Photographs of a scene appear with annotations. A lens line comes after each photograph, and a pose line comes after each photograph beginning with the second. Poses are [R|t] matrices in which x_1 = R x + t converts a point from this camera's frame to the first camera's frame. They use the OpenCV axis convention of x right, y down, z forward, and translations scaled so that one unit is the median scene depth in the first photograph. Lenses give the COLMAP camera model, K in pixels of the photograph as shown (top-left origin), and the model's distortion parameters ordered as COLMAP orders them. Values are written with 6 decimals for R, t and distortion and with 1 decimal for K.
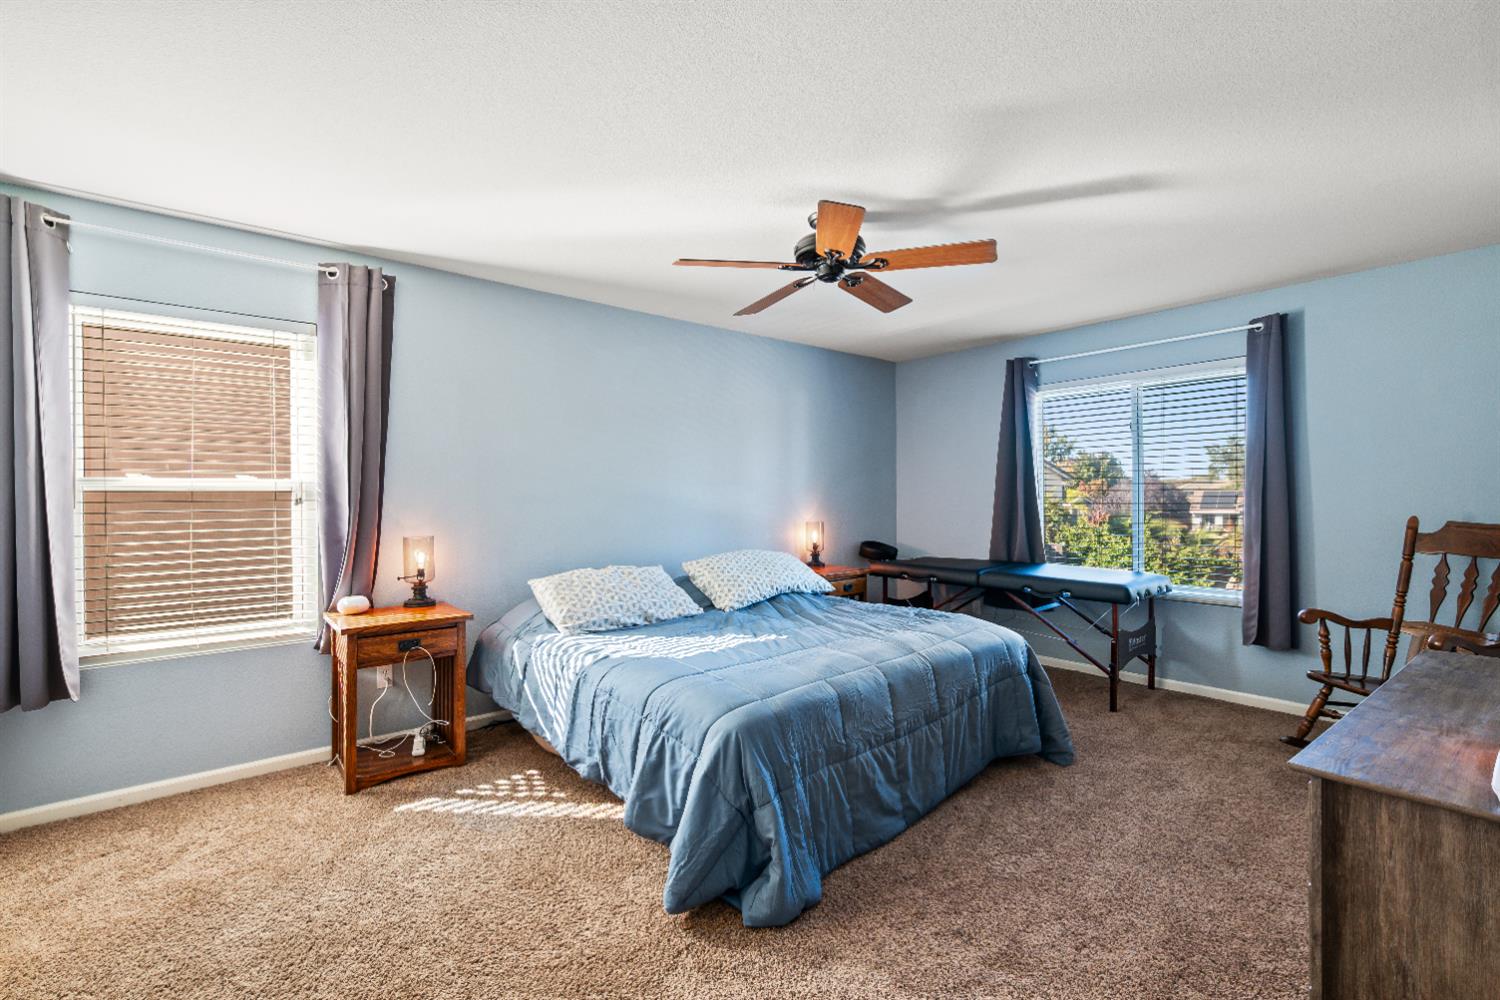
lens RADIAL K [[674.4, 0, 752.1], [0, 674.4, 493.8], [0, 0, 1]] dist [0.001173, 0.000214]
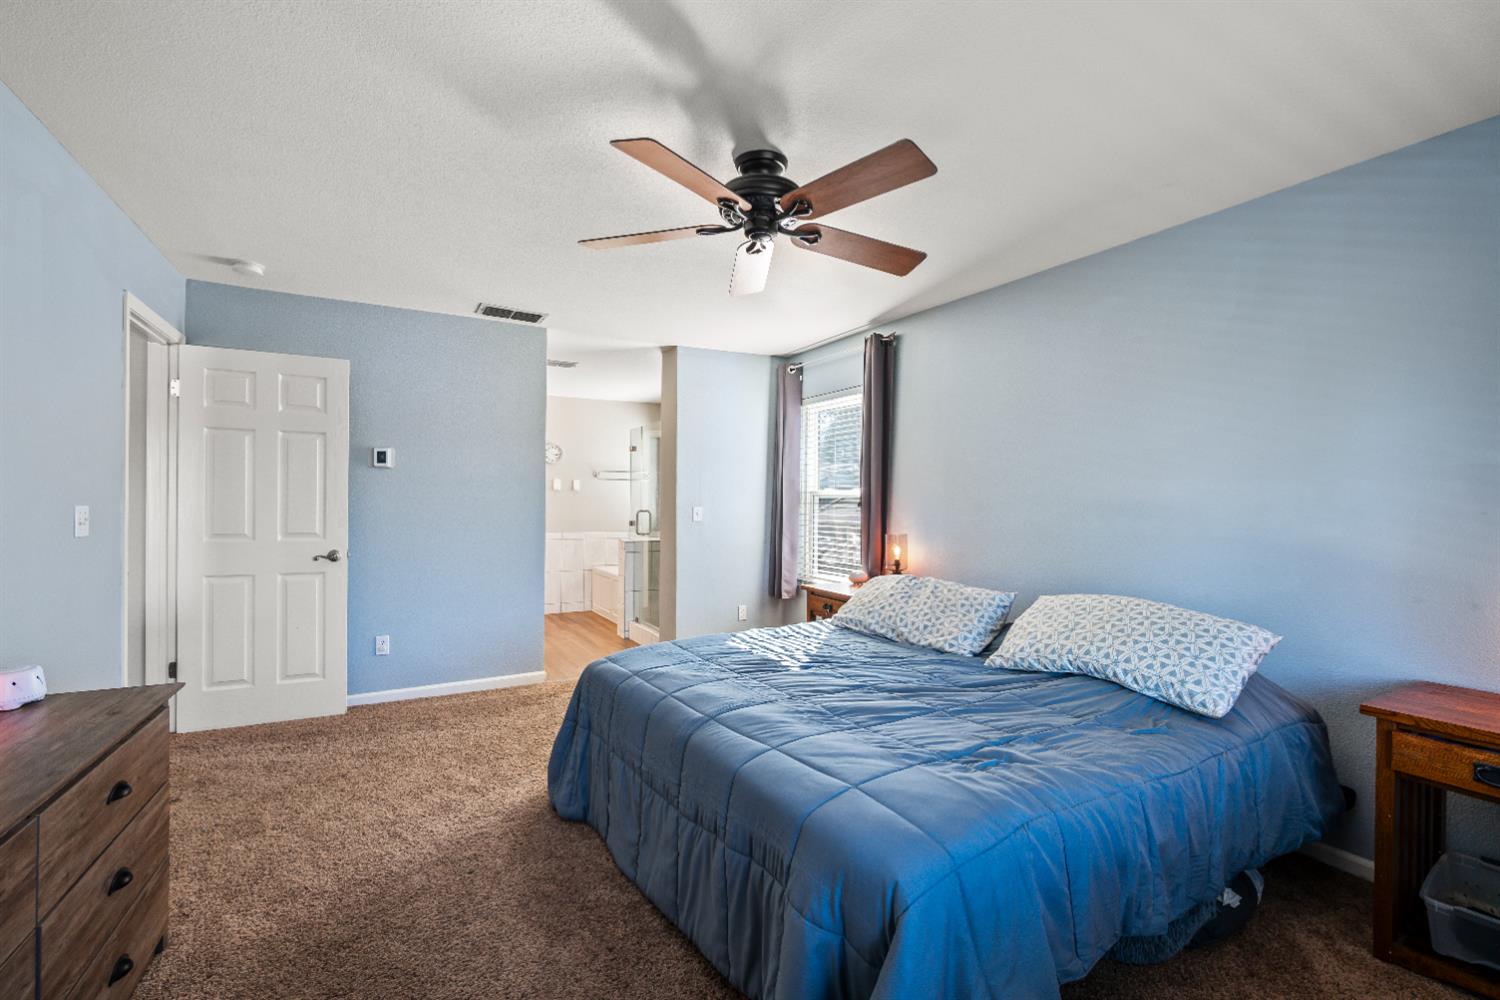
lens RADIAL K [[657.8, 0, 748.9], [0, 657.8, 498.7], [0, 0, 1]] dist [-0.000943, -0.000351]
pose [[-0.201748, -0.000476, -0.979437, 0.815363], [-0.002570, 0.999997, 0.000044, -0.001913], [0.979434, 0.002526, -0.201749, 1.040724]]
